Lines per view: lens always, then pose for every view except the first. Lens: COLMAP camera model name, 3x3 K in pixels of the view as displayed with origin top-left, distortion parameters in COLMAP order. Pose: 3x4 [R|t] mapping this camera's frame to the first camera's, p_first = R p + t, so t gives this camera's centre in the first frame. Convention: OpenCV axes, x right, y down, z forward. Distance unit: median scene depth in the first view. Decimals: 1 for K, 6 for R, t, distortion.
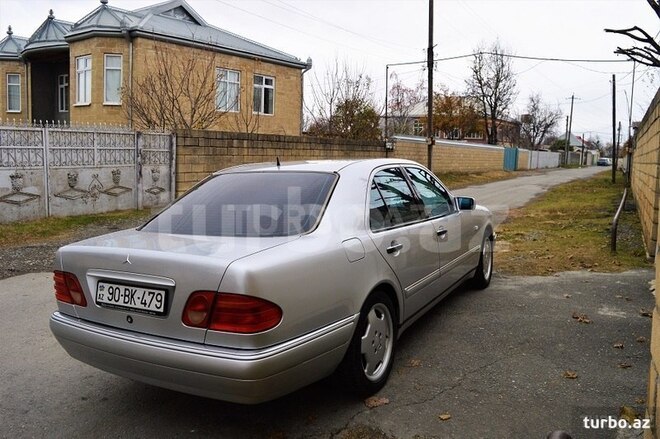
lens RADIAL K [[521.4, 0, 334.2], [0, 521.4, 219.5], [0, 0, 1]] dist [-0.088867, 0.010340]
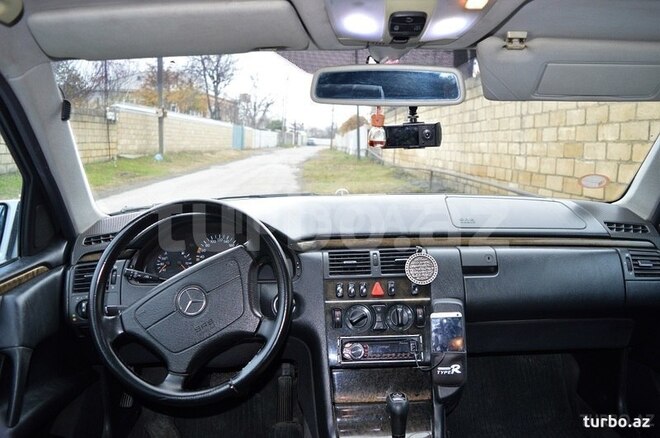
lens RADIAL K [[521.4, 0, 334.2], [0, 521.4, 219.0], [0, 0, 1]] dist [-0.088867, 0.010340]
pose [[0.855901, -0.068716, 0.512555, -0.008680], [0.051626, 0.997535, 0.047527, -0.008405], [-0.514557, -0.014217, 0.857338, 0.166852]]
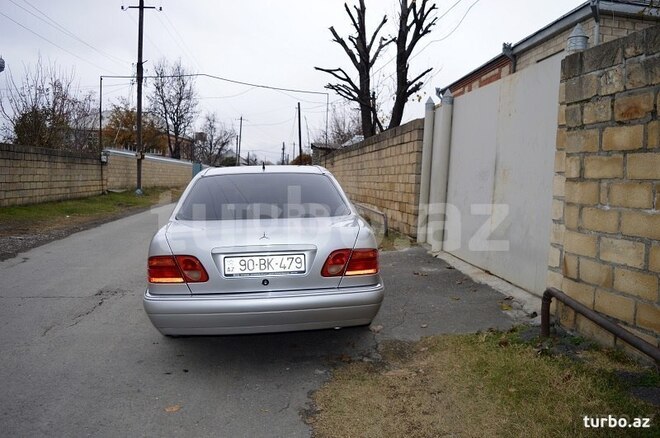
lens RADIAL K [[521.4, 0, 334.2], [0, 521.4, 219.0], [0, 0, 1]] dist [-0.088867, 0.010340]
pose [[0.805603, -0.036875, 0.591307, -0.107994], [0.056018, 0.998331, -0.014062, 0.006724], [-0.589801, 0.044452, 0.806324, -0.017197]]
